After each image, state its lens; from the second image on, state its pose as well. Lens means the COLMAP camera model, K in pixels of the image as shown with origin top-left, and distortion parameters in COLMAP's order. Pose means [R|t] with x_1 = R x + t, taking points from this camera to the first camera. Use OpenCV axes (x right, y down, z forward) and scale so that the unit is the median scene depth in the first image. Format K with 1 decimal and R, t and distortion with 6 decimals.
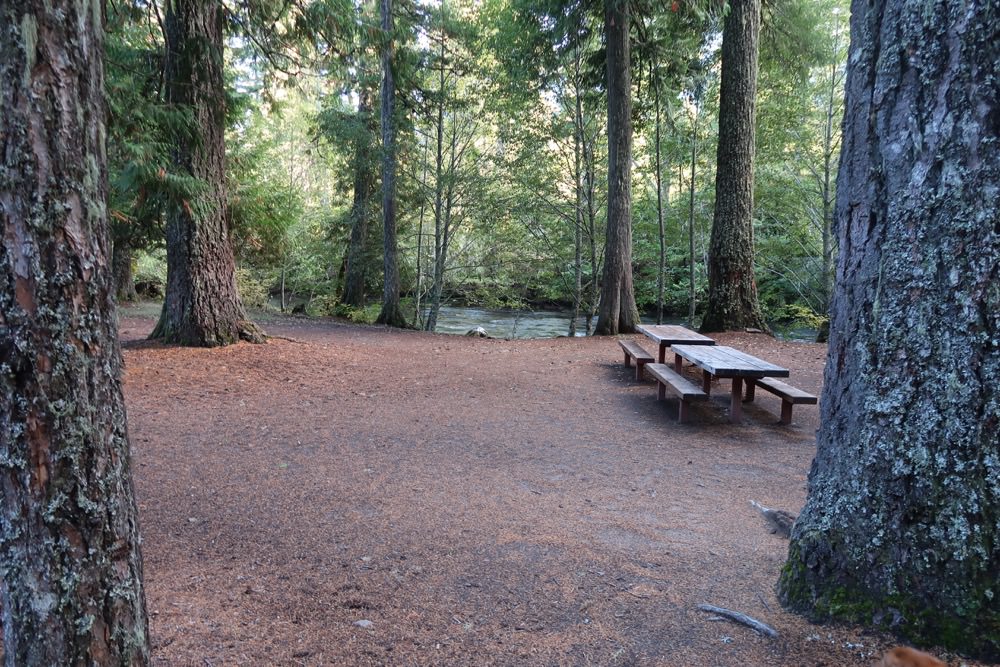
lens RADIAL K [[698.6, 0, 500.2], [0, 698.6, 332.6], [0, 0, 1]] dist [-0.009395, -0.000670]
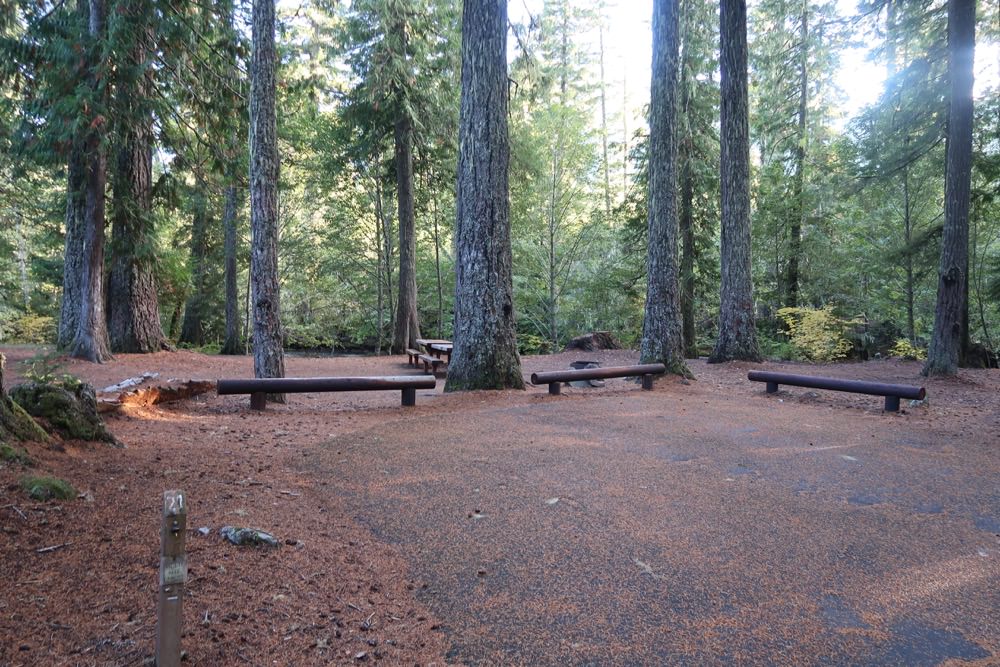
lens RADIAL K [[698.6, 0, 498.6], [0, 698.6, 331.9], [0, 0, 1]] dist [-0.009395, -0.000670]
pose [[0.961521, -0.008442, 0.274600, -0.078588], [0.030119, 0.996742, -0.074821, 0.111666], [-0.273074, 0.080212, 0.958643, -0.711571]]
